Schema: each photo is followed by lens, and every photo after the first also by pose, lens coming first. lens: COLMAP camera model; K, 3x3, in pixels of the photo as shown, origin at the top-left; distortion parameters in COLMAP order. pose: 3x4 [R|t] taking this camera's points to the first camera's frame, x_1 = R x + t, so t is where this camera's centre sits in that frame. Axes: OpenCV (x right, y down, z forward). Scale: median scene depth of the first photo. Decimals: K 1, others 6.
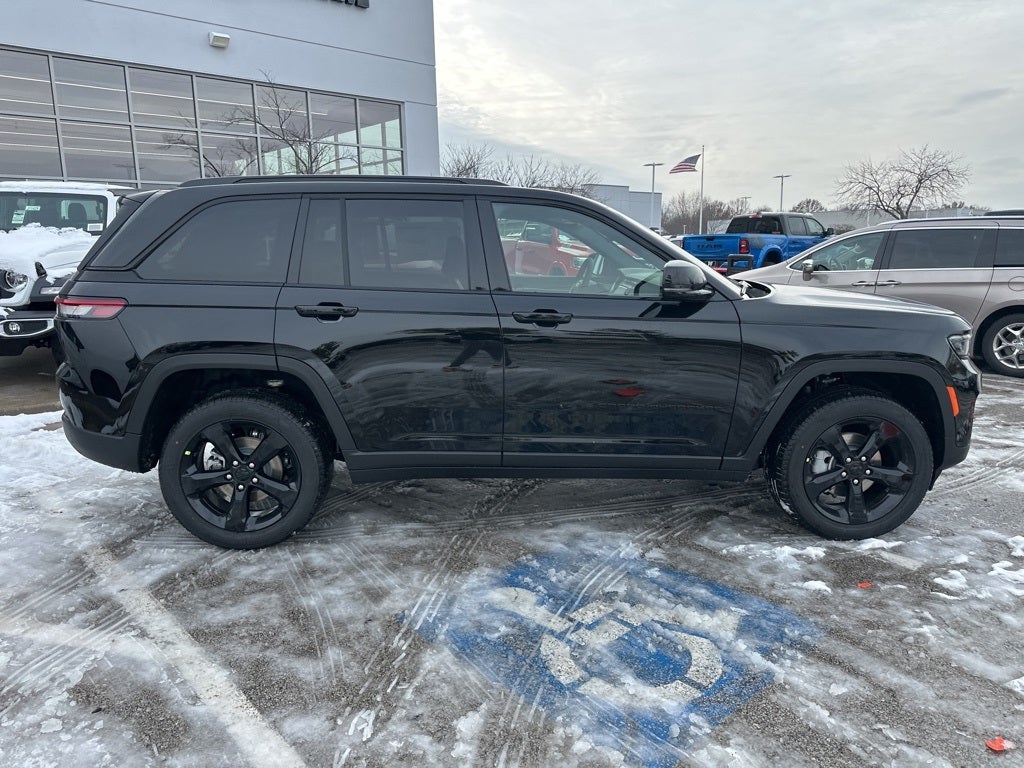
lens RADIAL K [[718.3, 0, 506.6], [0, 718.3, 375.3], [0, 0, 1]] dist [0.033804, -0.039136]
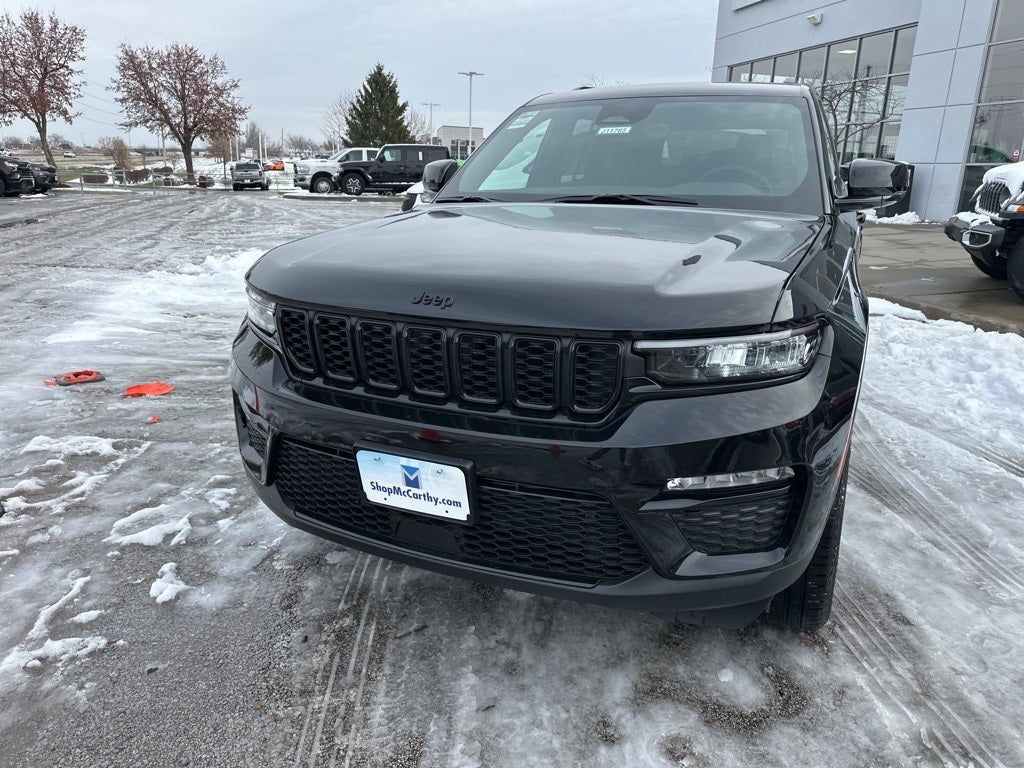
lens RADIAL K [[722.7, 0, 511.0], [0, 722.7, 371.0], [0, 0, 1]] dist [0.036272, -0.041556]
pose [[-0.451712, 0.240040, -0.859266, 1.161217], [-0.177248, 0.919781, 0.350124, -0.260380], [0.874380, 0.310458, -0.372929, 1.550258]]
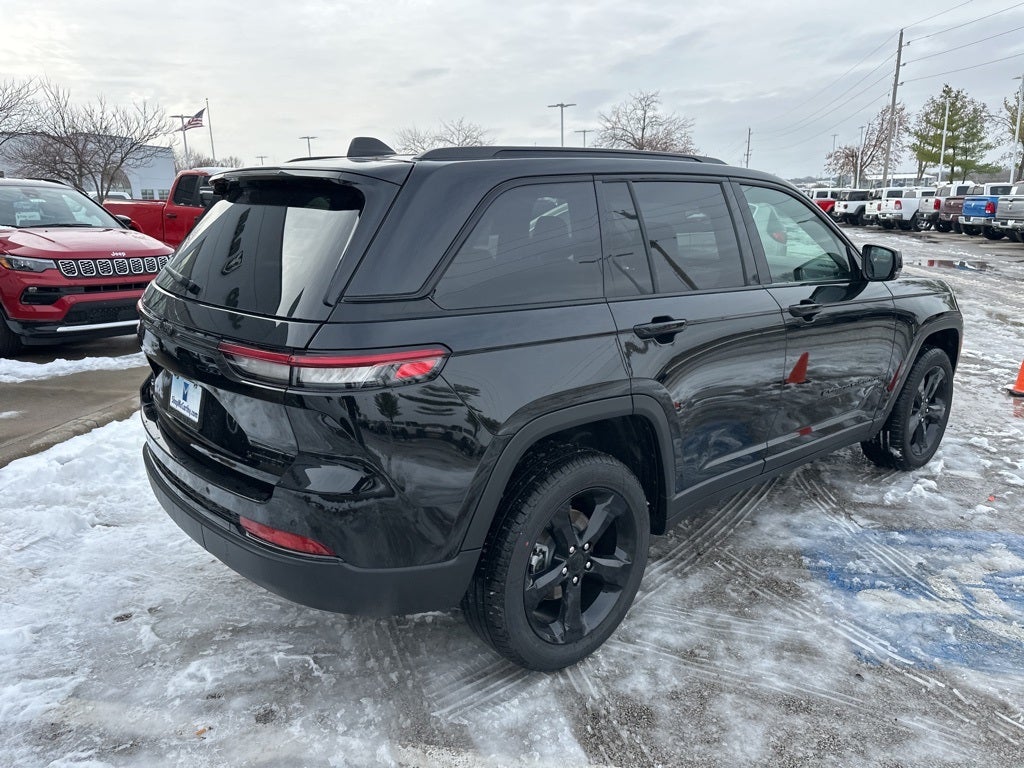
lens RADIAL K [[723.0, 0, 510.1], [0, 723.0, 379.1], [0, 0, 1]] dist [0.033209, -0.039431]
pose [[0.788622, -0.147944, 0.596815, -0.843034], [0.114816, 0.988982, 0.093442, -0.125733], [-0.604064, -0.005166, 0.796919, 0.464214]]
